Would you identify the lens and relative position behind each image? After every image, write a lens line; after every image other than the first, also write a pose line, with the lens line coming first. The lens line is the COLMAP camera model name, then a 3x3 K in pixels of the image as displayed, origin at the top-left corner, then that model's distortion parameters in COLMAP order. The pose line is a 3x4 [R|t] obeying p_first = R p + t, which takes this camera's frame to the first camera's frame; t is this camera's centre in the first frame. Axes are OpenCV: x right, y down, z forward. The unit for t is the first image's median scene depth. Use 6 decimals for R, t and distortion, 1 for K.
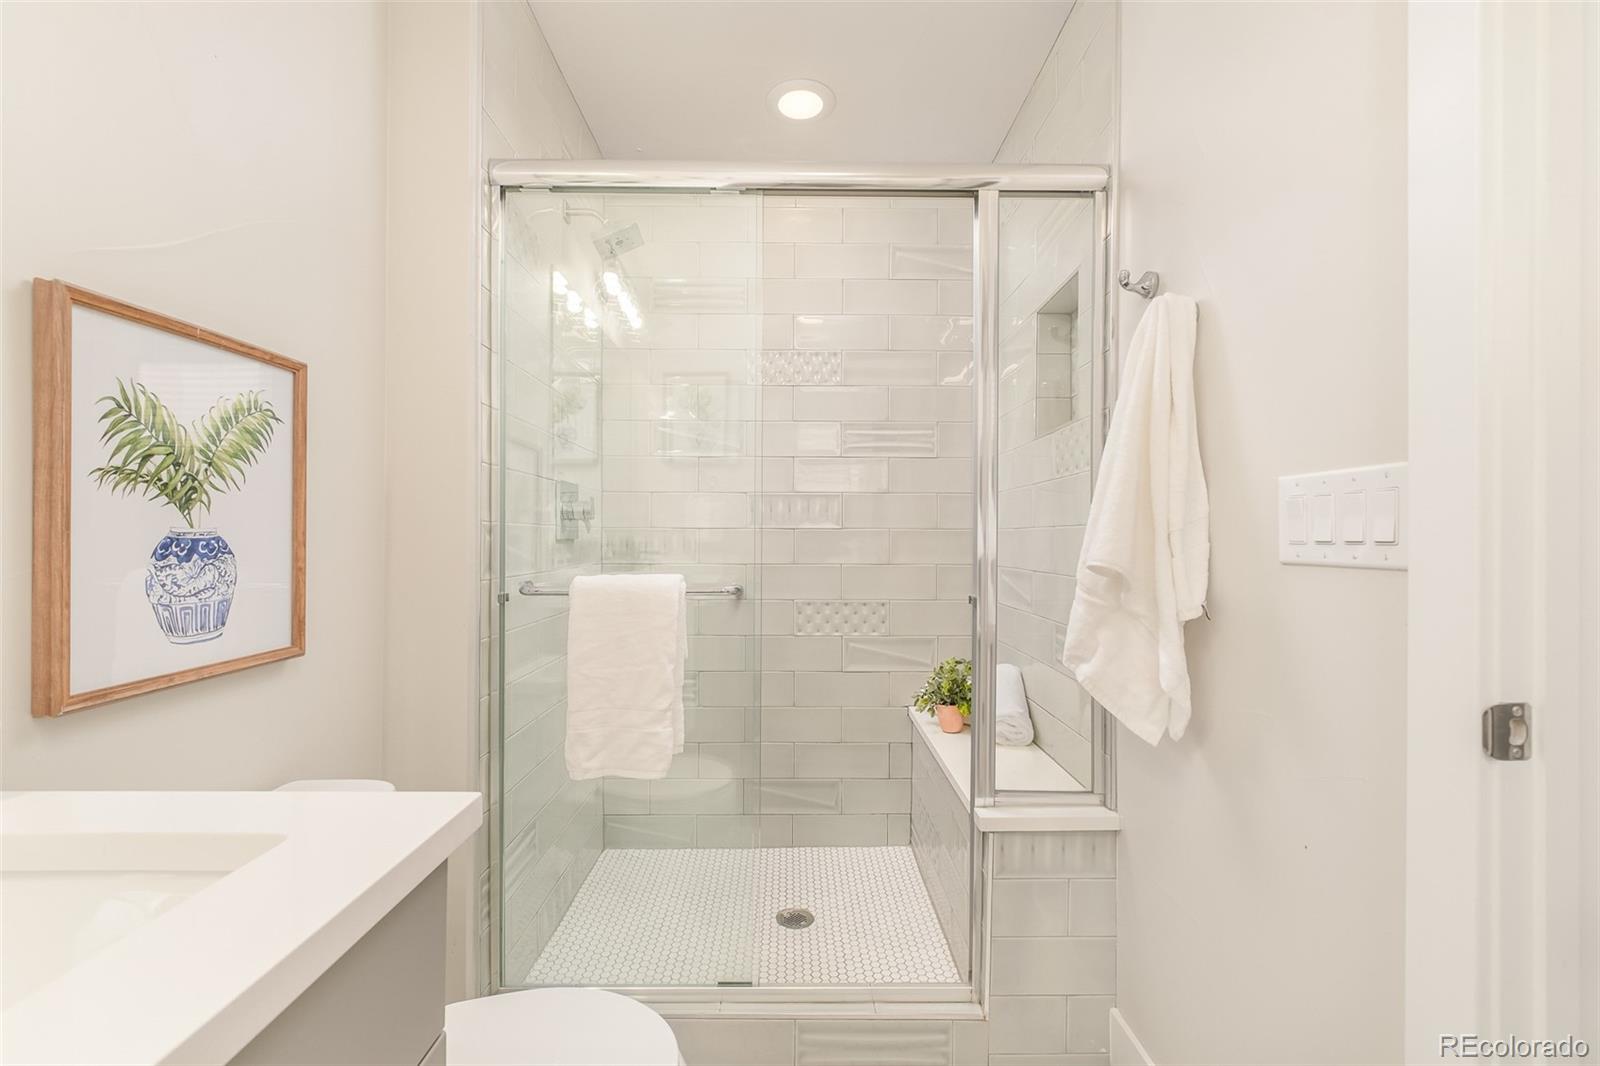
lens RADIAL K [[693.7, 0, 791.2], [0, 693.7, 533.0], [0, 0, 1]] dist [-0.002670, -0.000329]
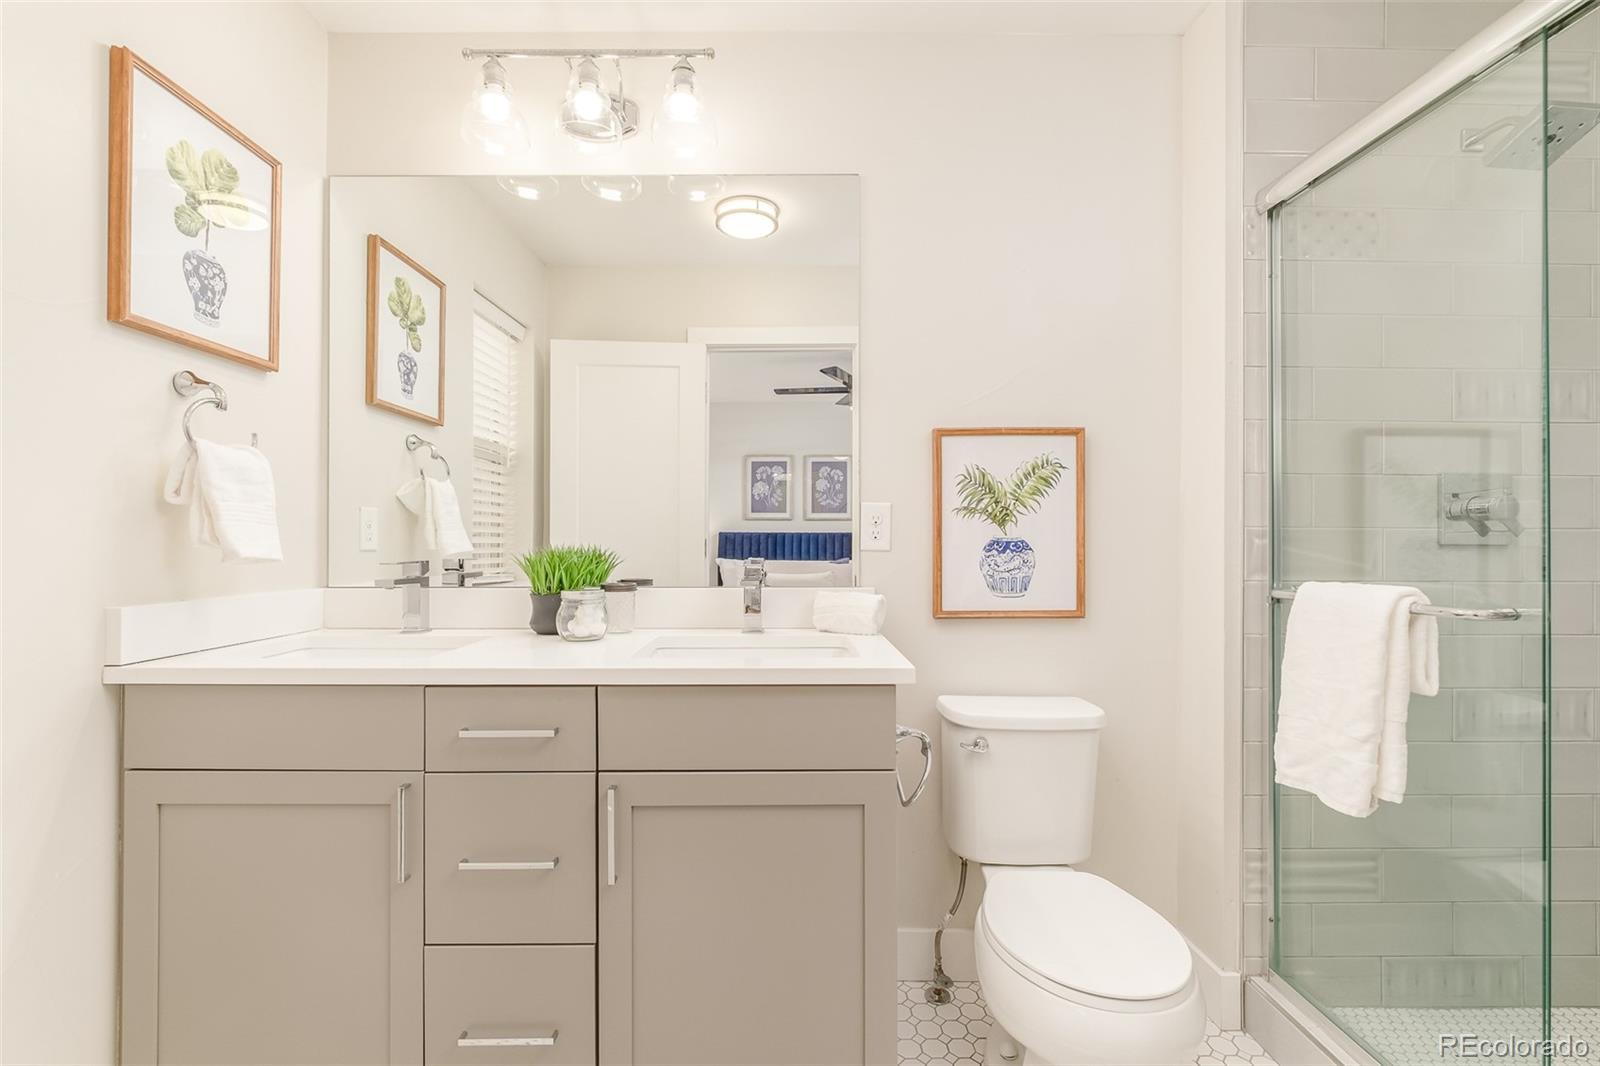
lens RADIAL K [[699.3, 0, 793.8], [0, 699.3, 539.2], [0, 0, 1]] dist [0.001068, 0.000192]
pose [[0.004929, -0.002329, -0.999985, 0.981526], [0.002142, 0.999995, -0.002318, 0.005644], [0.999986, -0.002130, 0.004934, 0.404785]]
